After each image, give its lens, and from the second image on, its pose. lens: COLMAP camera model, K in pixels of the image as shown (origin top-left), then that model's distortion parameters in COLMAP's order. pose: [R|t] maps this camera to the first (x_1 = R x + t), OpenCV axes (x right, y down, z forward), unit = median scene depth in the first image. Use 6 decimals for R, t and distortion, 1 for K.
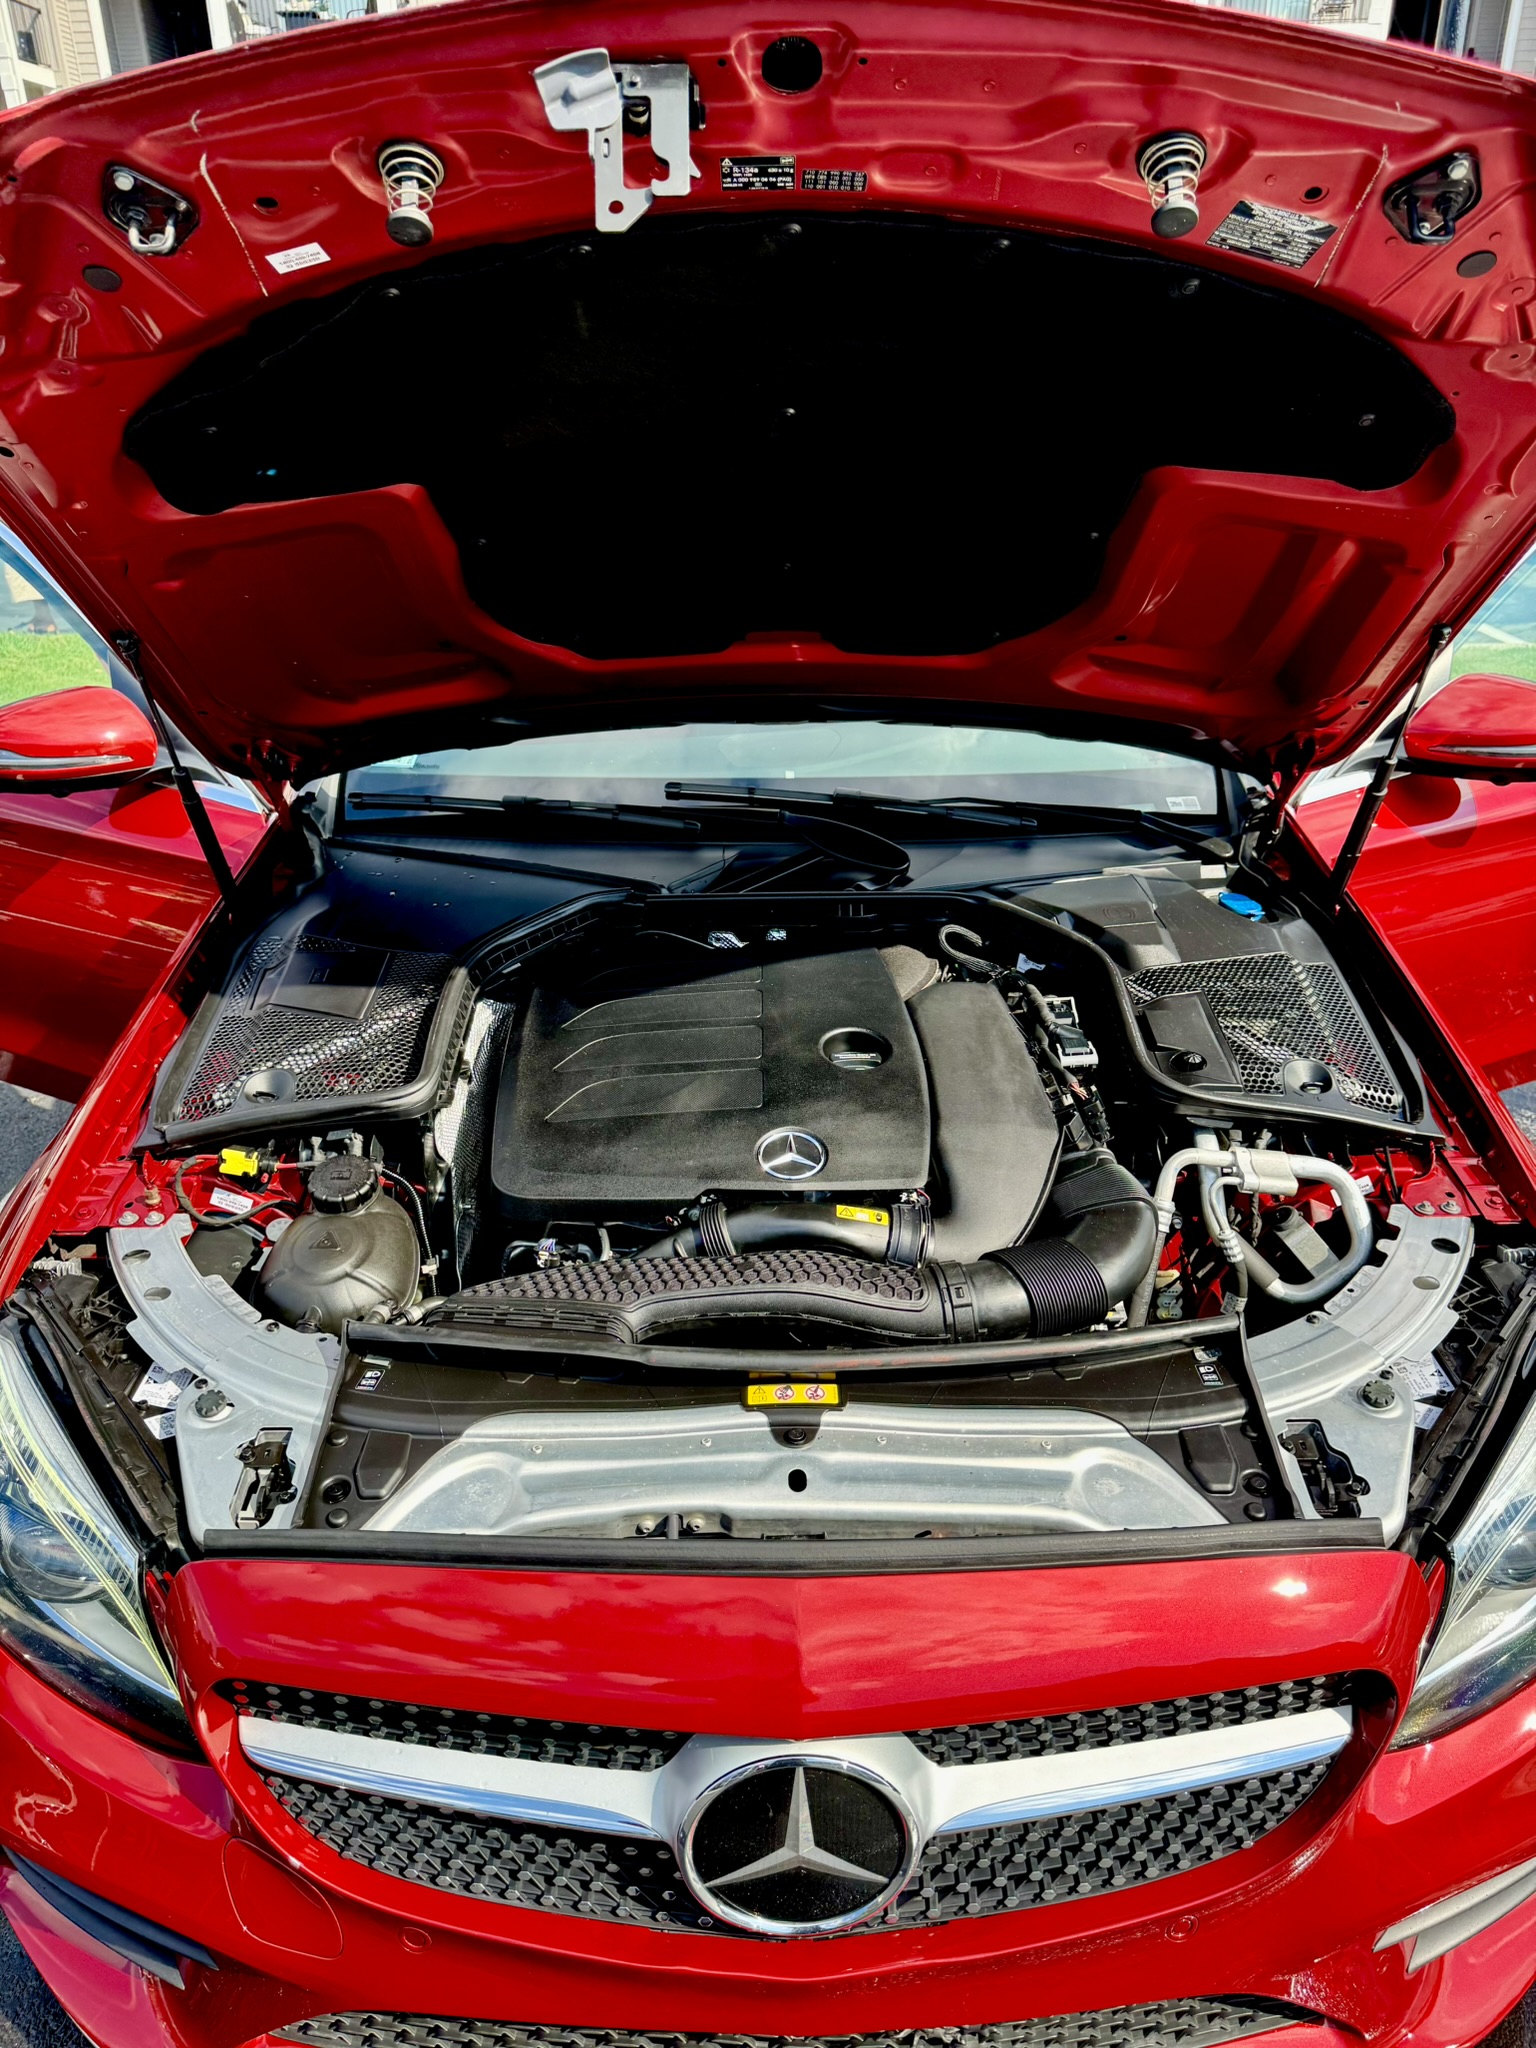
lens RADIAL K [[1418.6, 0, 768.0], [0, 1418.6, 1024.0], [0, 0, 1]] dist [0.154247, -0.295936]
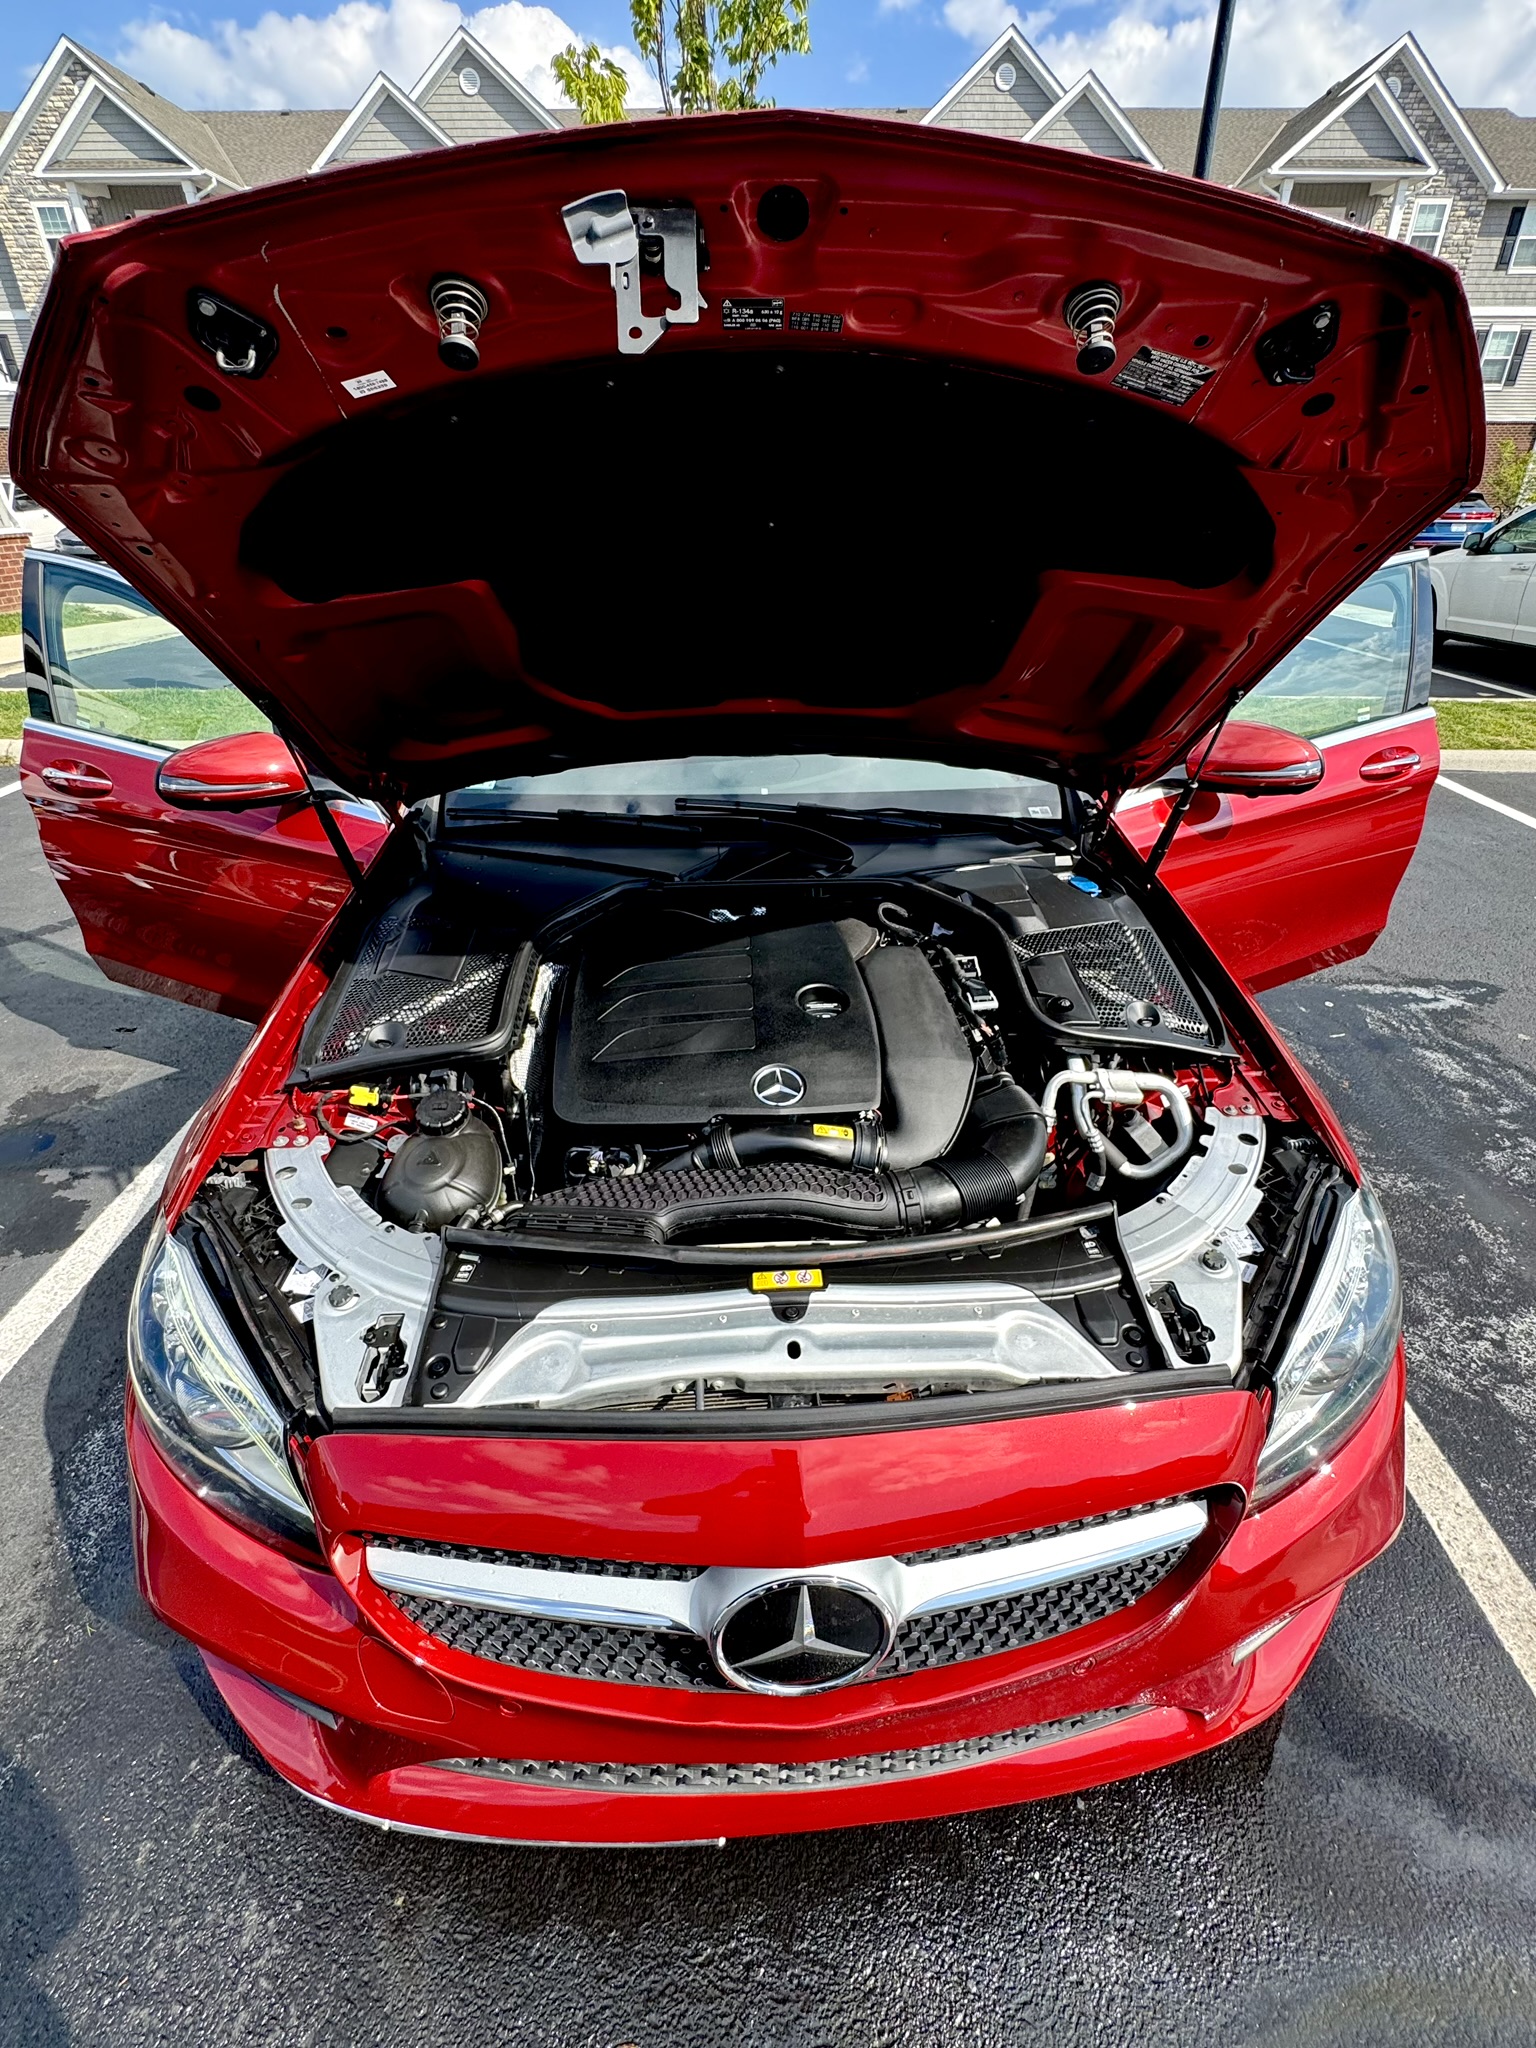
lens RADIAL K [[838.8, 0, 777.4], [0, 838.8, 967.4], [0, 0, 1]] dist [-0.000900, 0.000106]
pose [[0.998372, -0.018749, 0.053866, -0.025376], [0.015700, 0.998280, 0.056489, -0.064396], [-0.054832, -0.055551, 0.996949, 0.223118]]
